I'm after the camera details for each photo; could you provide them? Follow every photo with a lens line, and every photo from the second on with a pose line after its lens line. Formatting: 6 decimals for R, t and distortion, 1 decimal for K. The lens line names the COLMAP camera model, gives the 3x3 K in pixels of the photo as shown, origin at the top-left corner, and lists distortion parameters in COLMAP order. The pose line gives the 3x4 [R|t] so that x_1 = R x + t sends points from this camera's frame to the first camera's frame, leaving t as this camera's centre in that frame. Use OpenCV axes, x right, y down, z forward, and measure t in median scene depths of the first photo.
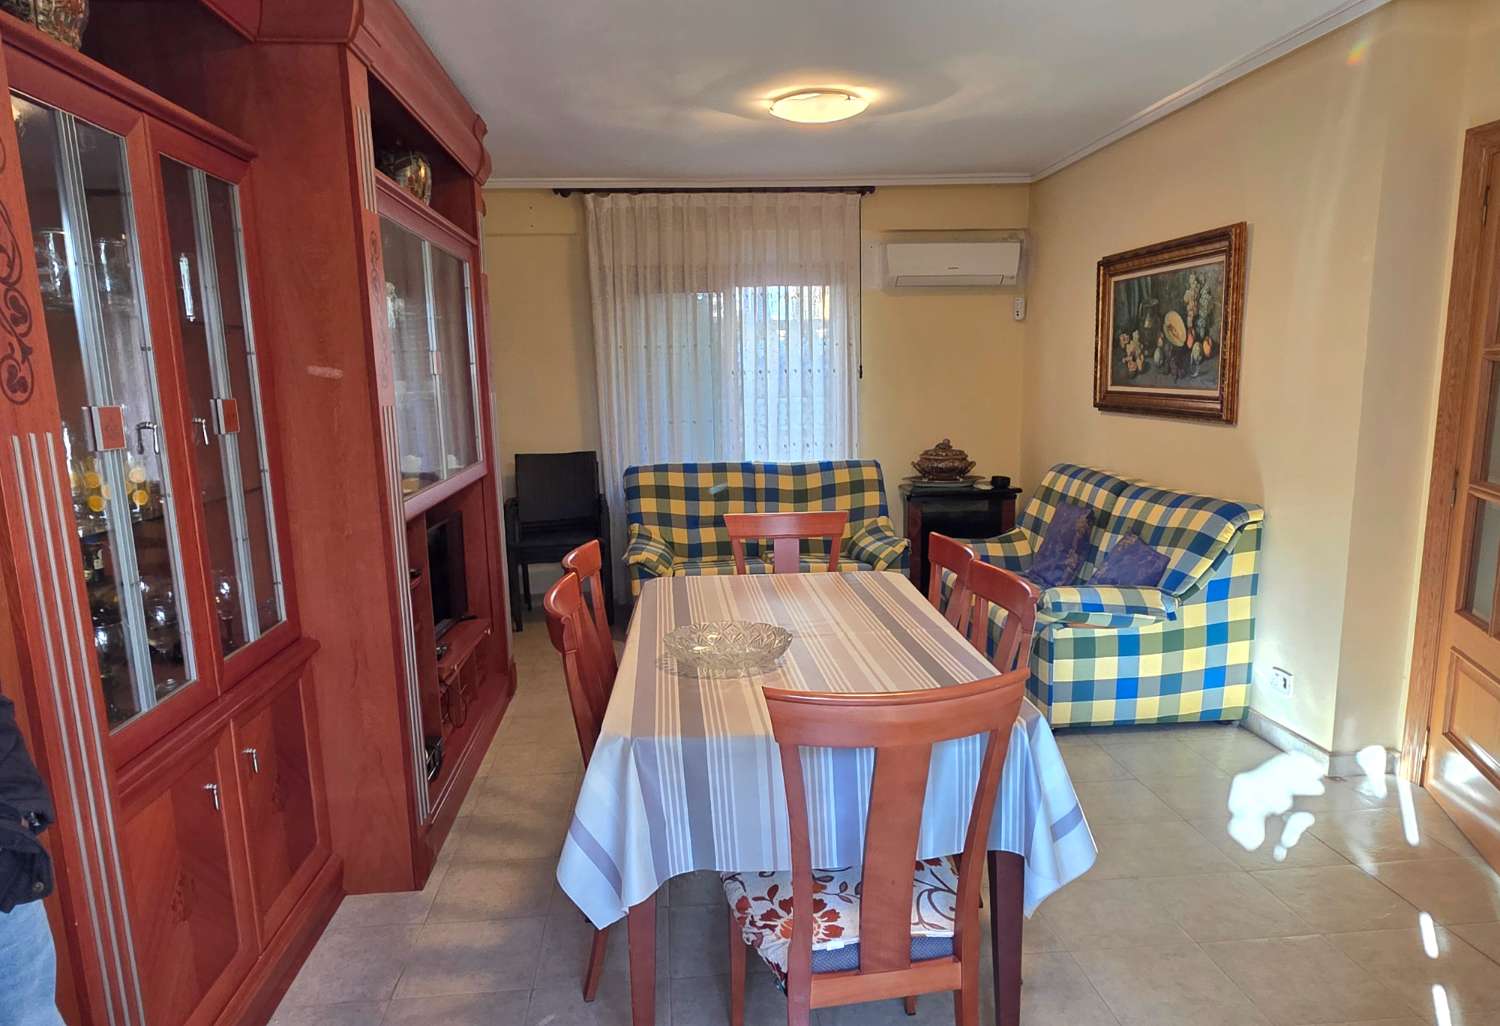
lens RADIAL K [[973.2, 0, 754.1], [0, 973.2, 588.9], [0, 0, 1]] dist [0.003809, 0.000569]
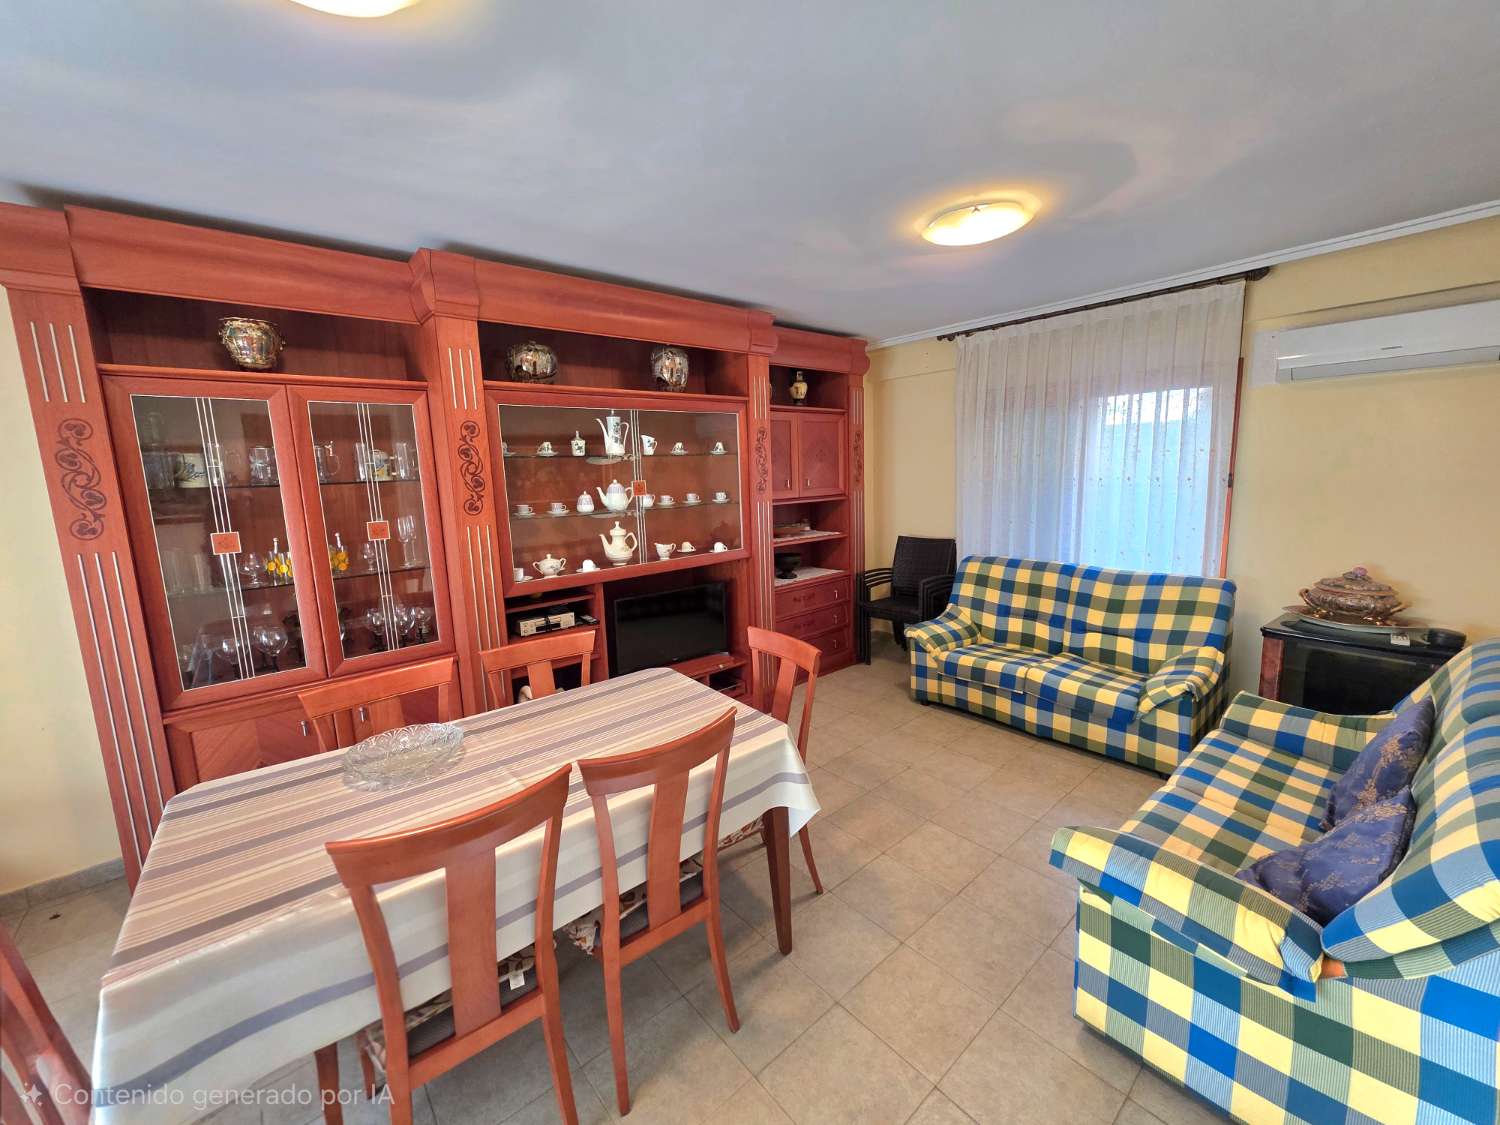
lens RADIAL K [[597.5, 0, 752.4], [0, 597.5, 560.3], [0, 0, 1]] dist [0.000863, -0.000478]
pose [[0.575627, 0.129833, -0.807340, 0.316760], [-0.159434, 0.986186, 0.044920, -0.109796], [0.802019, 0.102860, 0.588375, 0.351305]]
